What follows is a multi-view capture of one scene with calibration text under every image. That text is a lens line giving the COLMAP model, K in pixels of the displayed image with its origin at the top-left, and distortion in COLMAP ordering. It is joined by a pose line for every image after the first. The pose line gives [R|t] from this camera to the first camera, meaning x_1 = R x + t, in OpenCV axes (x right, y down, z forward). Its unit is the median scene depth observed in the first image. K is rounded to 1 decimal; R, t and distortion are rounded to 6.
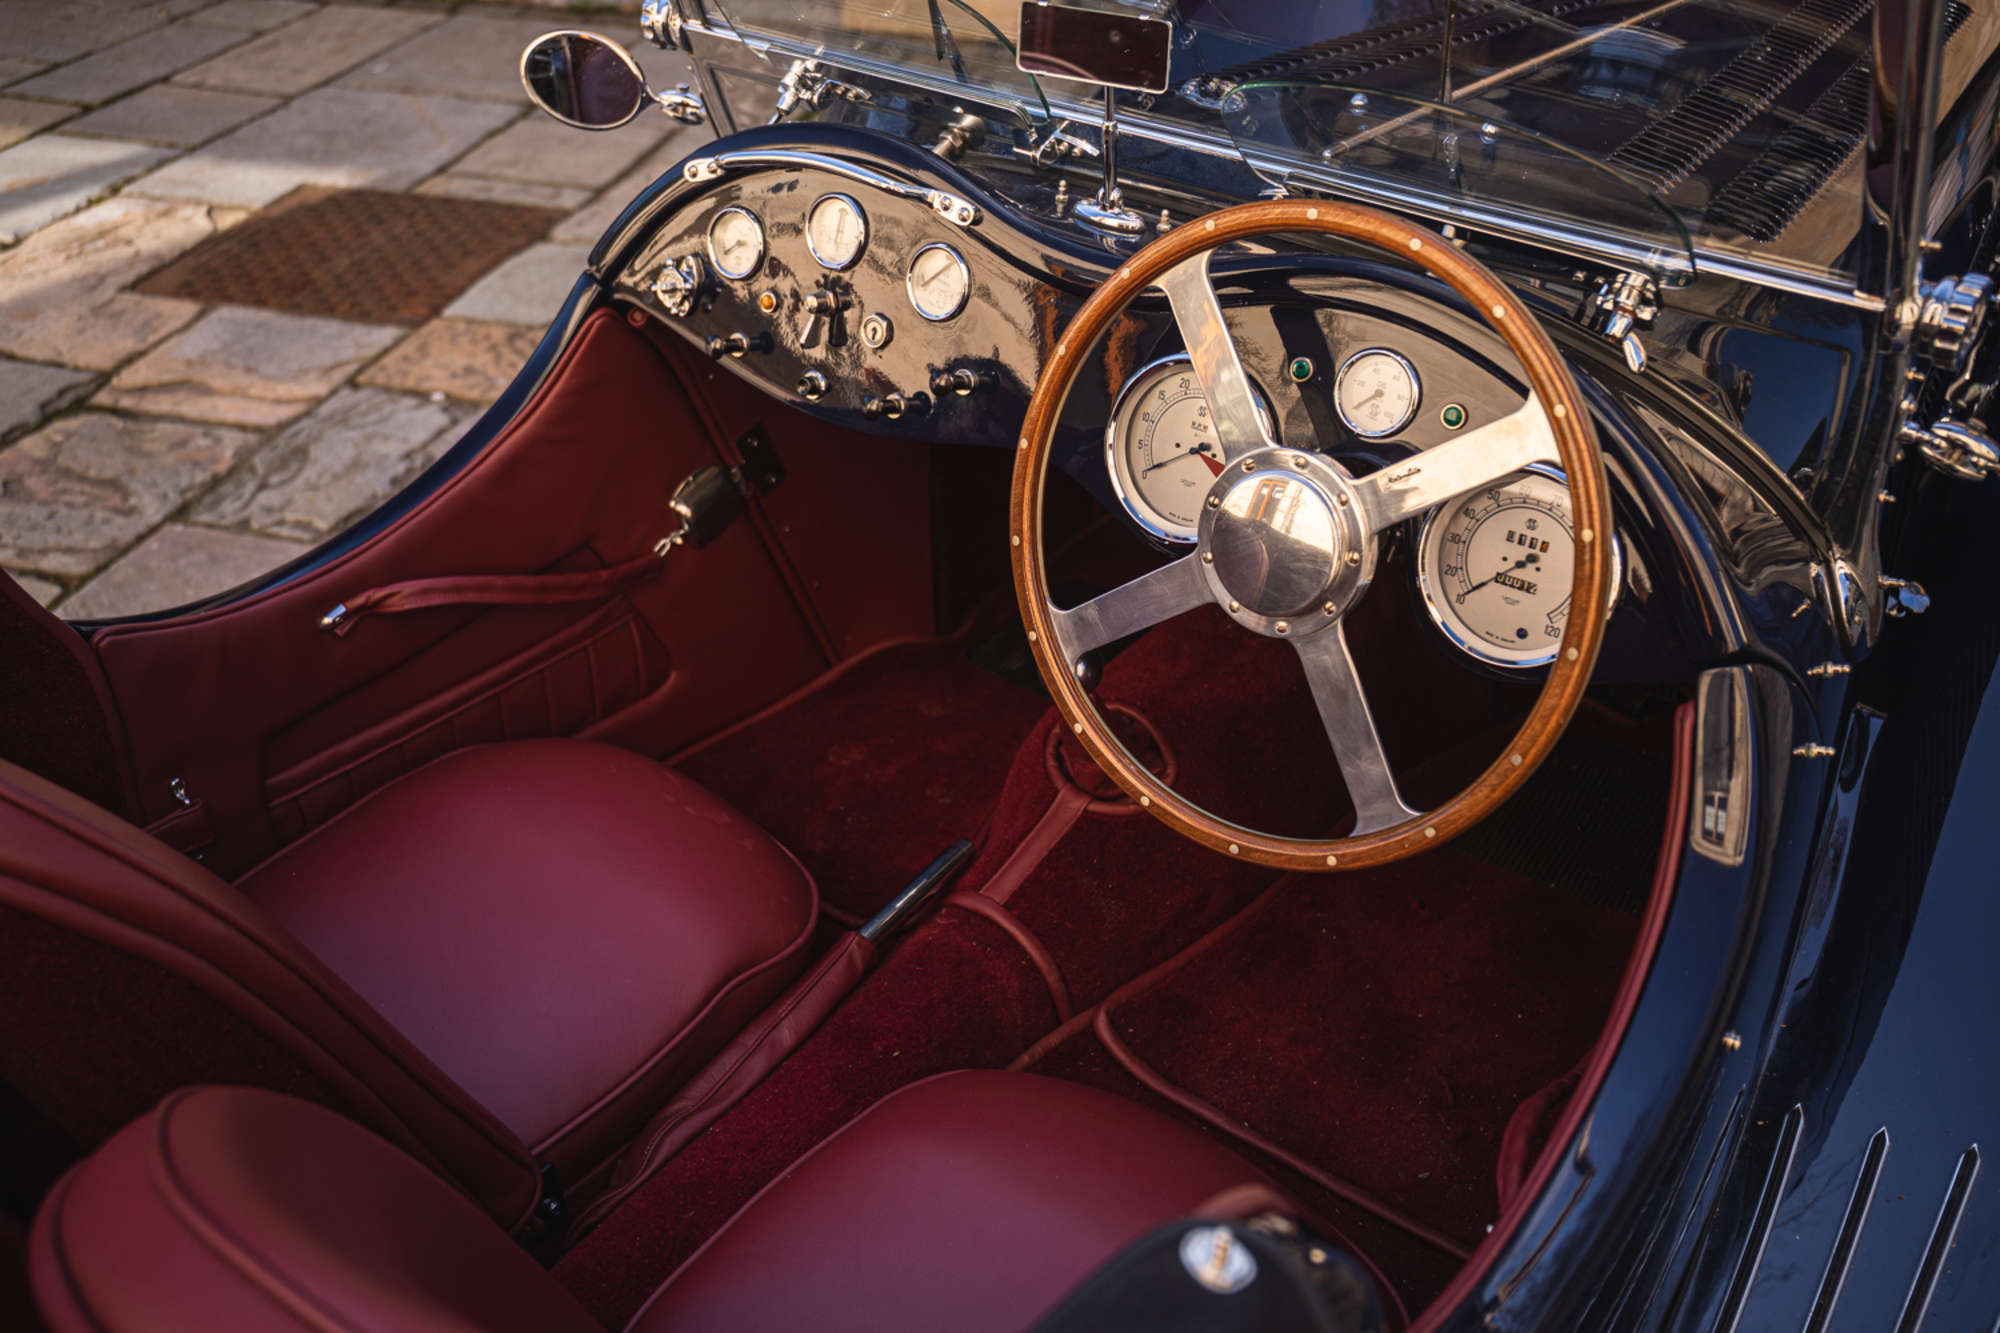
lens RADIAL K [[1964.5, 0, 1006.7], [0, 1964.5, 665.9], [0, 0, 1]] dist [-0.004947, 0.000000]
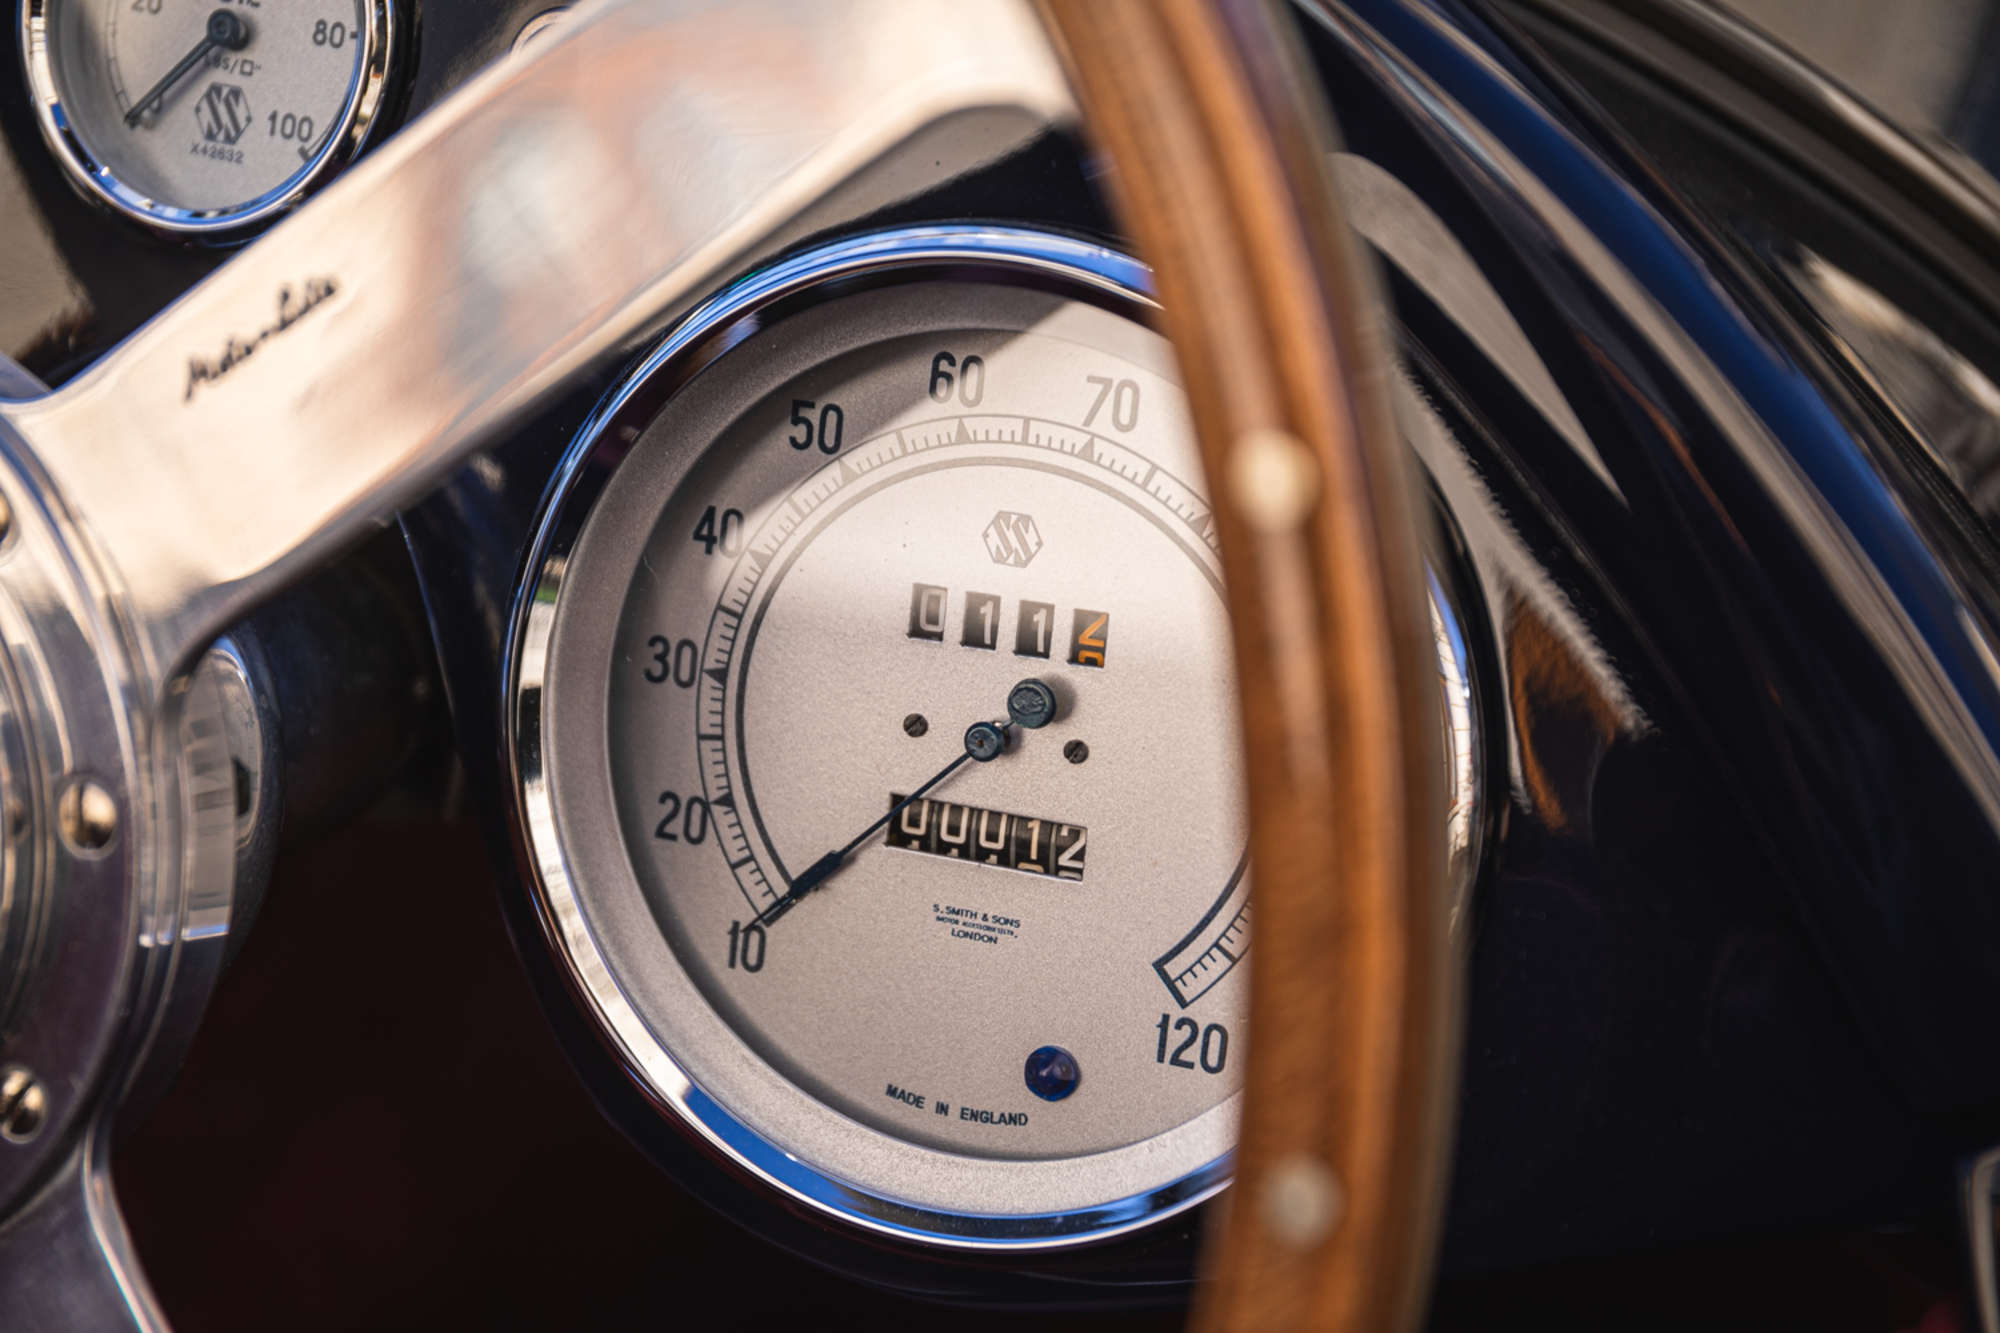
lens RADIAL K [[3305.1, 0, 1003.9], [0, 3305.1, 669.3], [0, 0, 1]] dist [0.115147, 0.000000]
pose [[0.971834, -0.125074, 0.199736, 0.182574], [0.147677, 0.983705, -0.102547, -0.021991], [-0.183655, 0.129155, 0.974469, 0.620512]]
